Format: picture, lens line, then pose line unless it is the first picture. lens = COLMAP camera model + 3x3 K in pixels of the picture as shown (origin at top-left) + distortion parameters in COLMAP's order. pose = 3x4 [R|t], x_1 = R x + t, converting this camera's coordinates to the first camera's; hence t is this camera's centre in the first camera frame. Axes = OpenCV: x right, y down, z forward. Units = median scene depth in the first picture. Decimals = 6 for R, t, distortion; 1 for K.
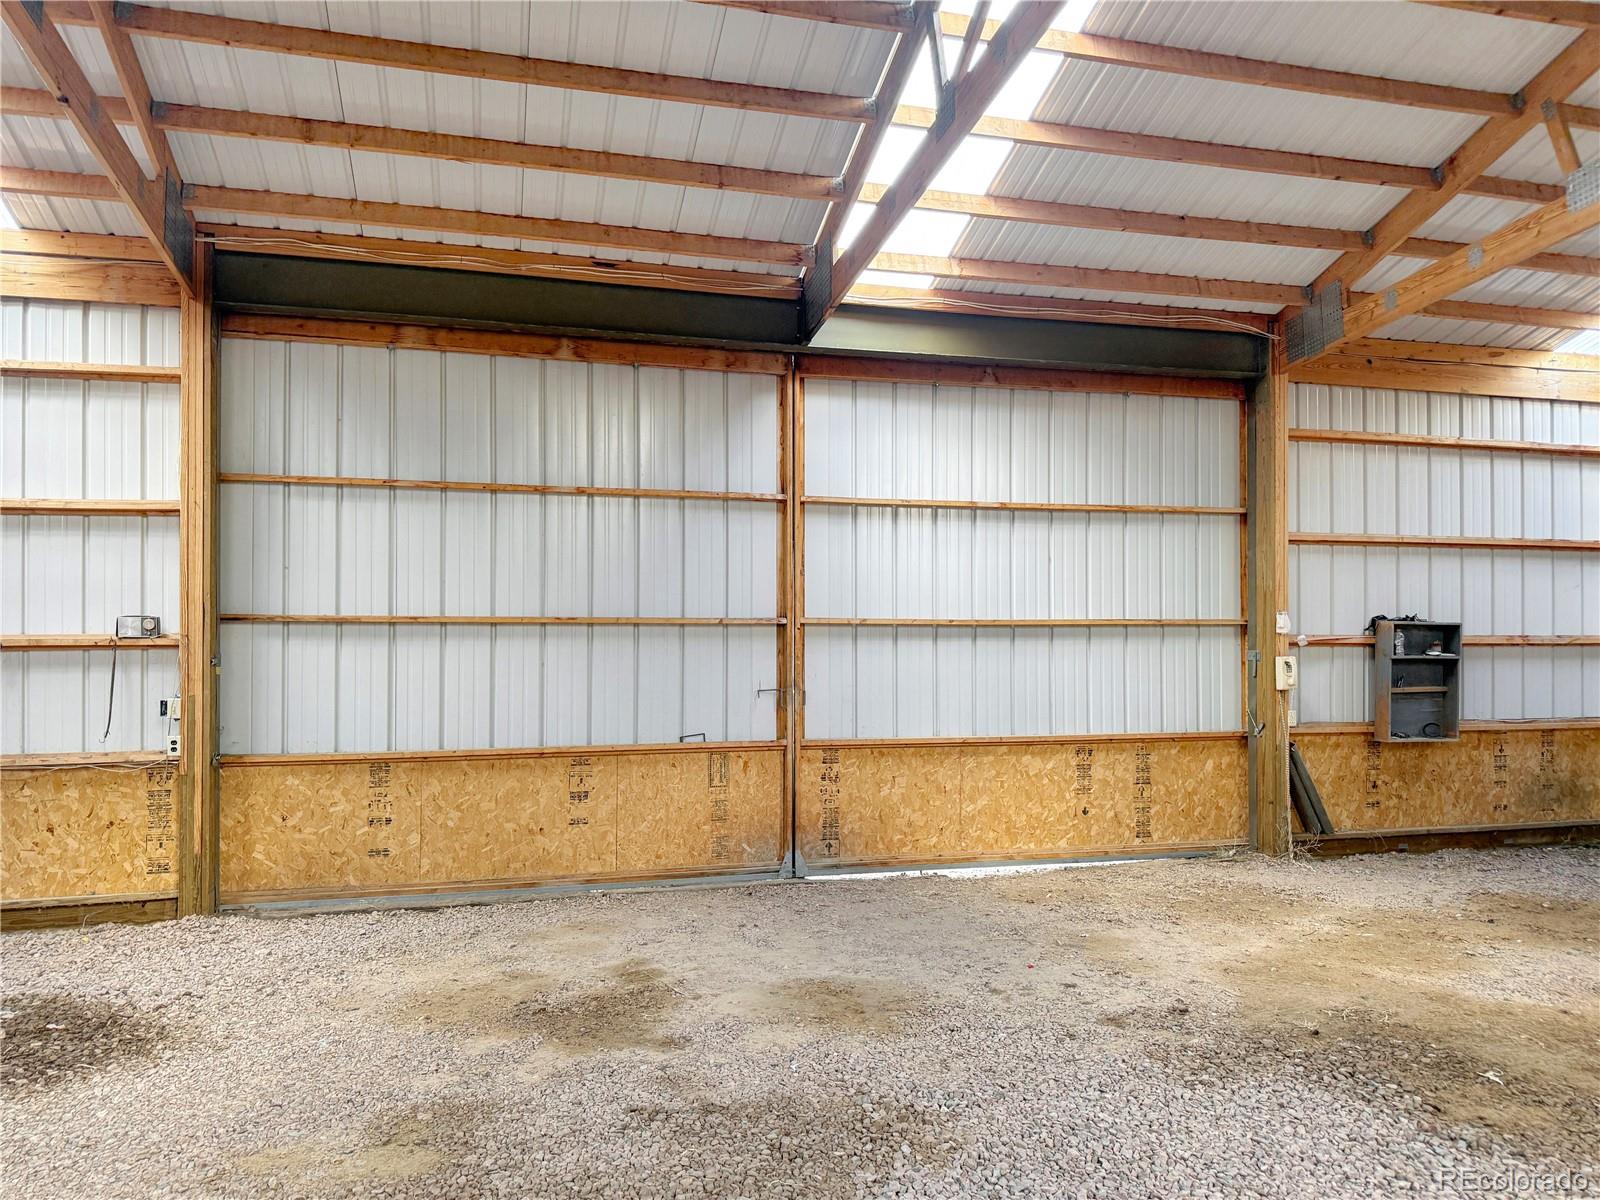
lens RADIAL K [[1131.4, 0, 789.8], [0, 1131.4, 636.0], [0, 0, 1]] dist [0.066774, -0.081578]
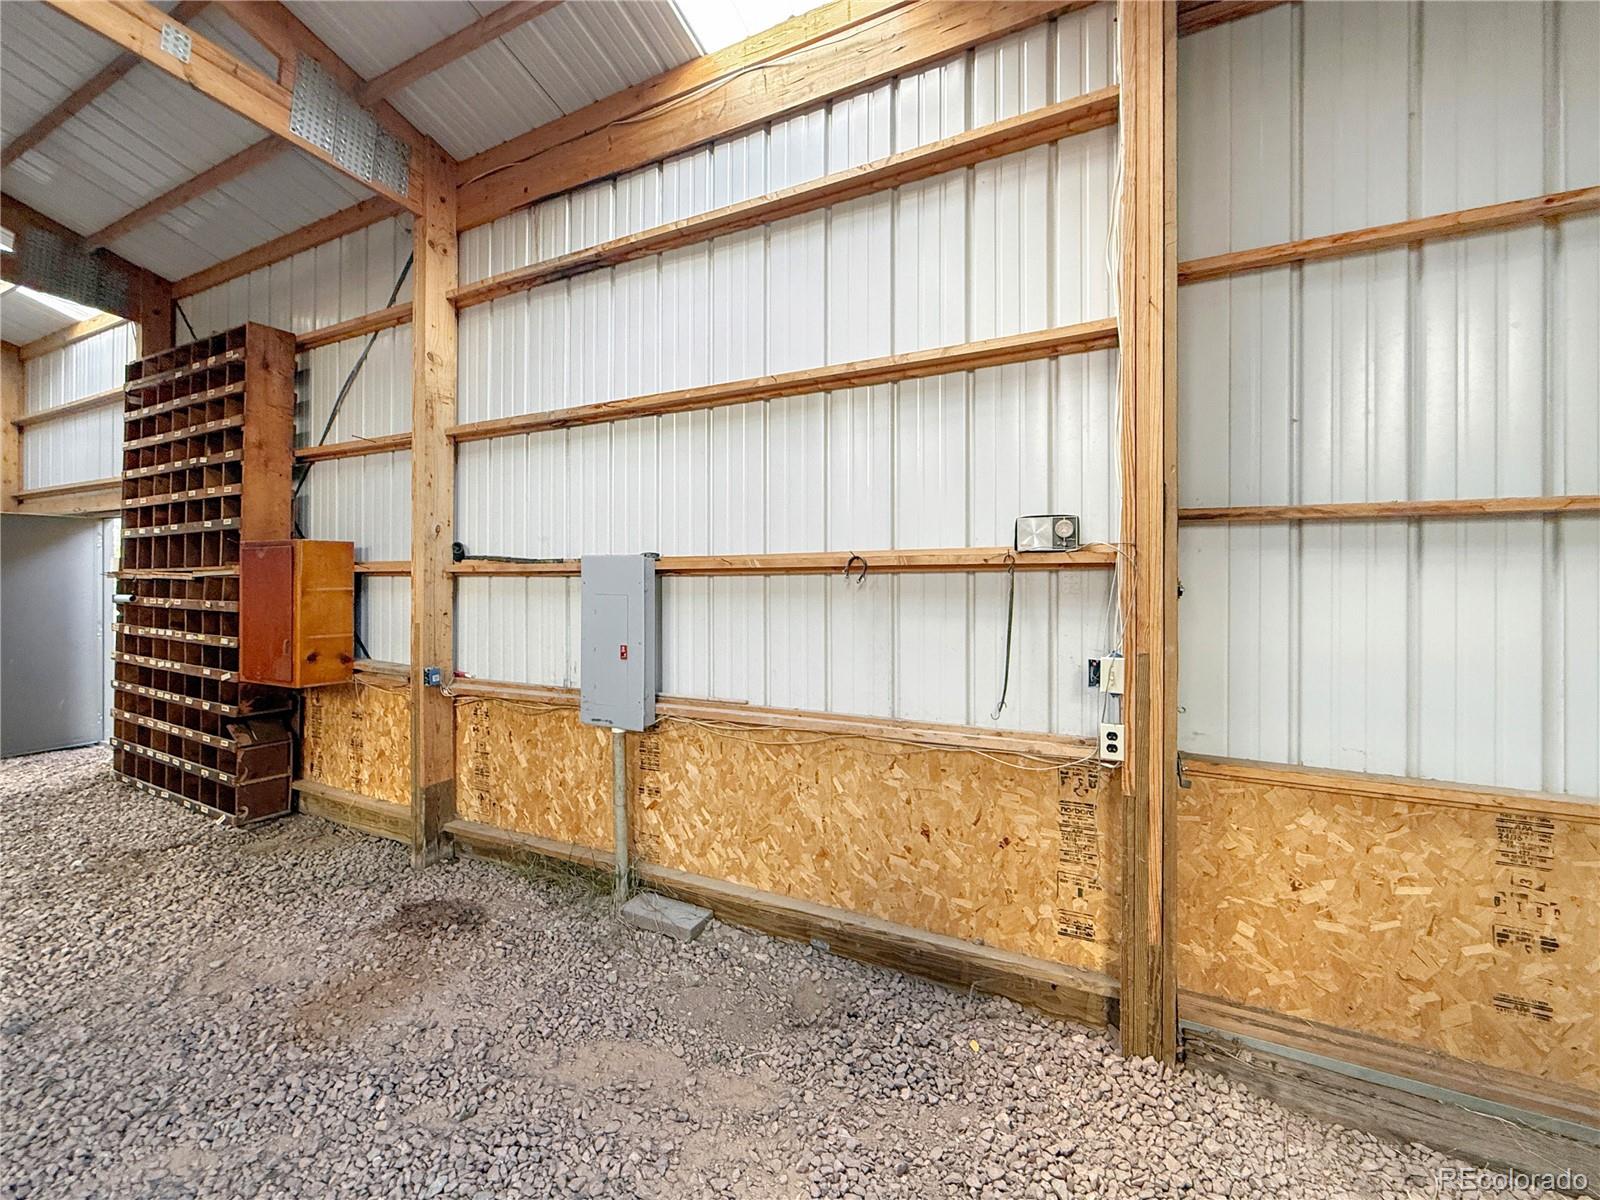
lens RADIAL K [[705.9, 0, 798.6], [0, 705.9, 578.3], [0, 0, 1]] dist [0.005207, -0.000011]
pose [[0.726040, 0.000848, -0.687652, -0.375167], [0.003906, 0.999978, 0.005357, 0.012354], [0.687641, -0.006575, 0.726021, 0.588105]]
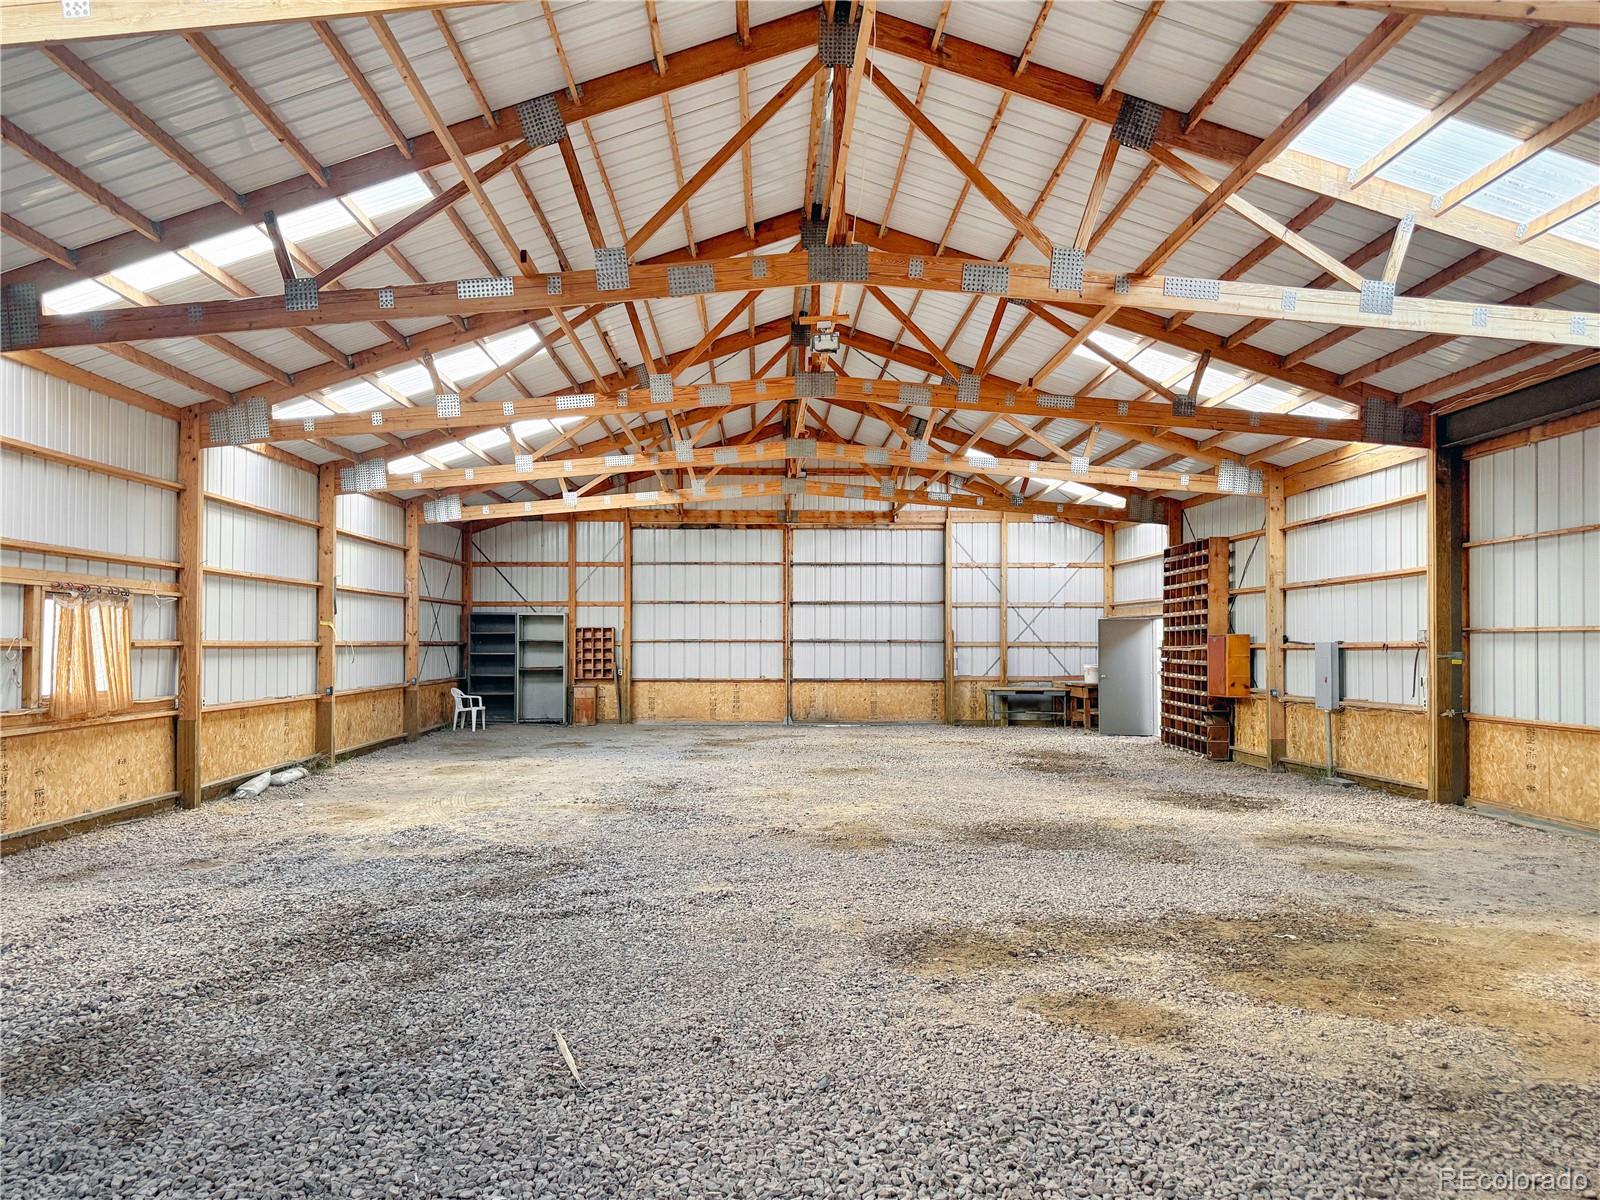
lens RADIAL K [[1131.4, 0, 773.1], [0, 1131.4, 620.2], [0, 0, 1]] dist [0.066774, -0.081578]
pose [[-0.246340, -0.020903, -0.968958, 1.307392], [0.008983, 0.999675, -0.023849, -0.000503], [0.969142, -0.014579, -0.246072, 0.418952]]
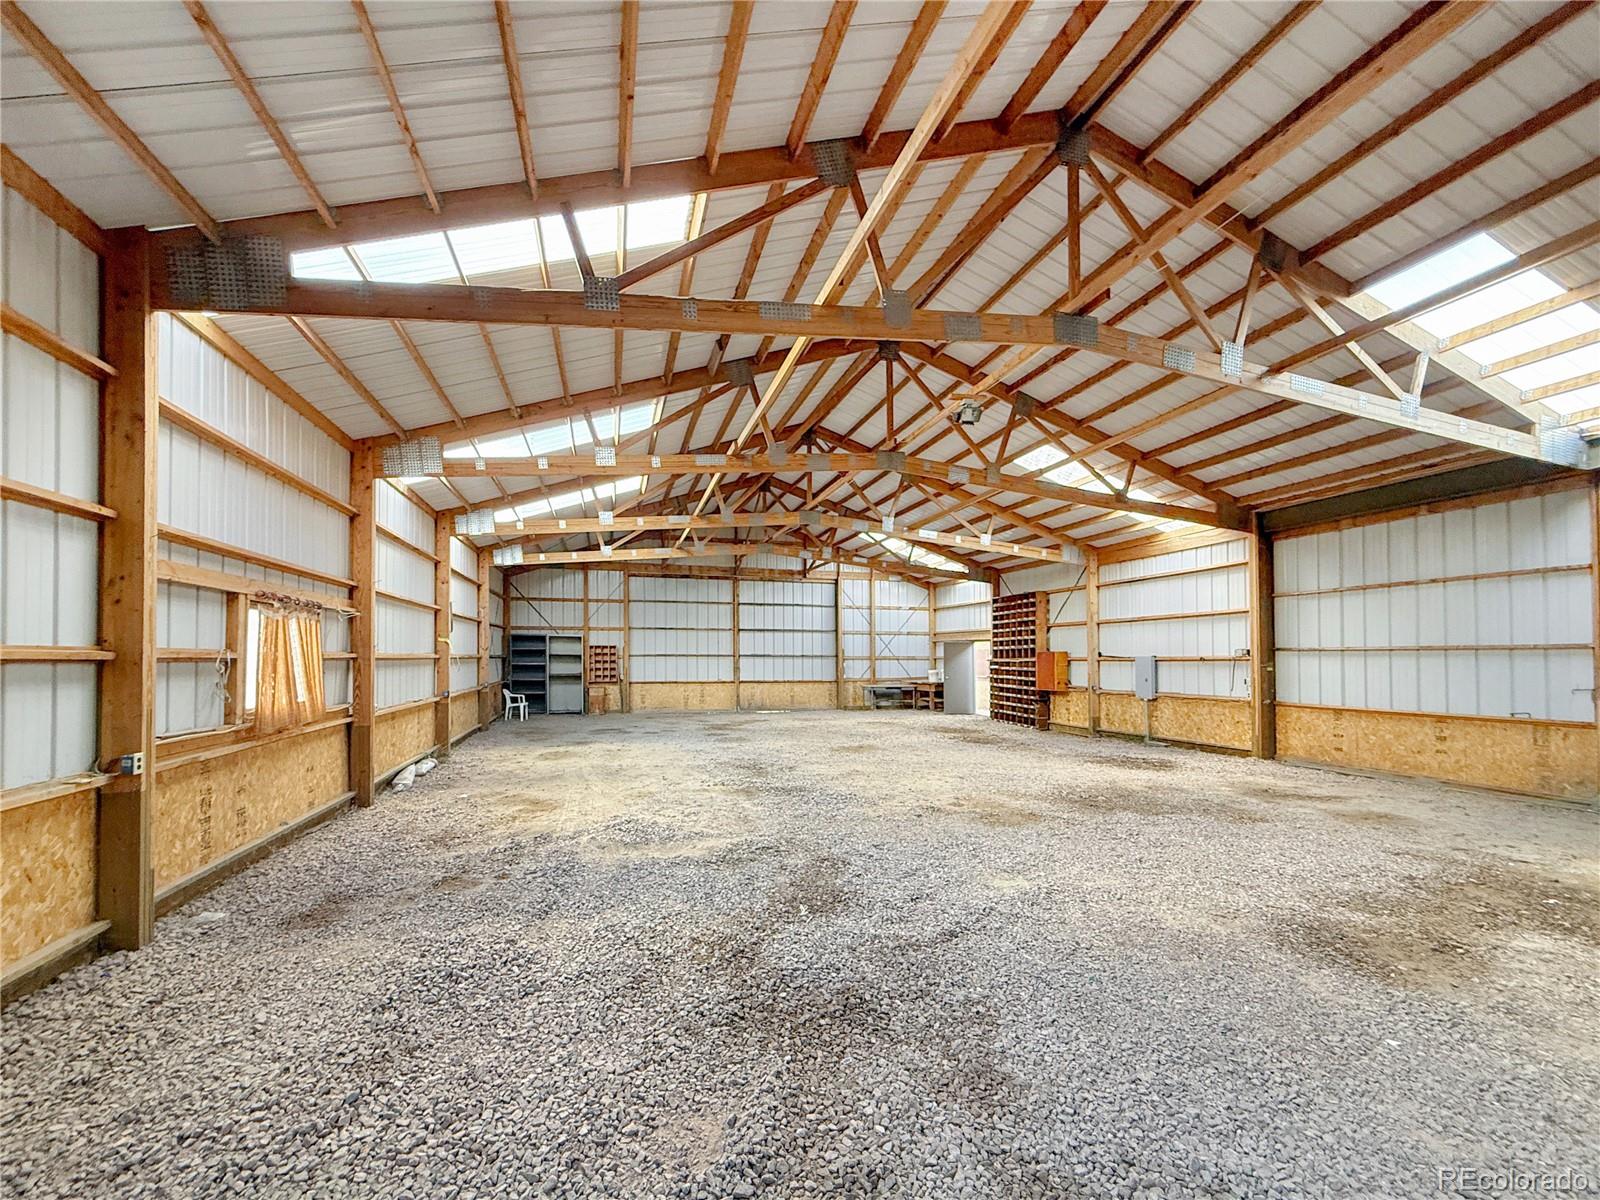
lens RADIAL K [[654.9, 0, 786.6], [0, 654.9, 645.1], [0, 0, 1]] dist [0.000963, 0.000473]
pose [[0.002392, -0.019436, -0.999808, 0.963340], [0.007829, 0.999781, -0.019417, -0.004880], [0.999966, -0.007781, 0.002544, -0.115966]]
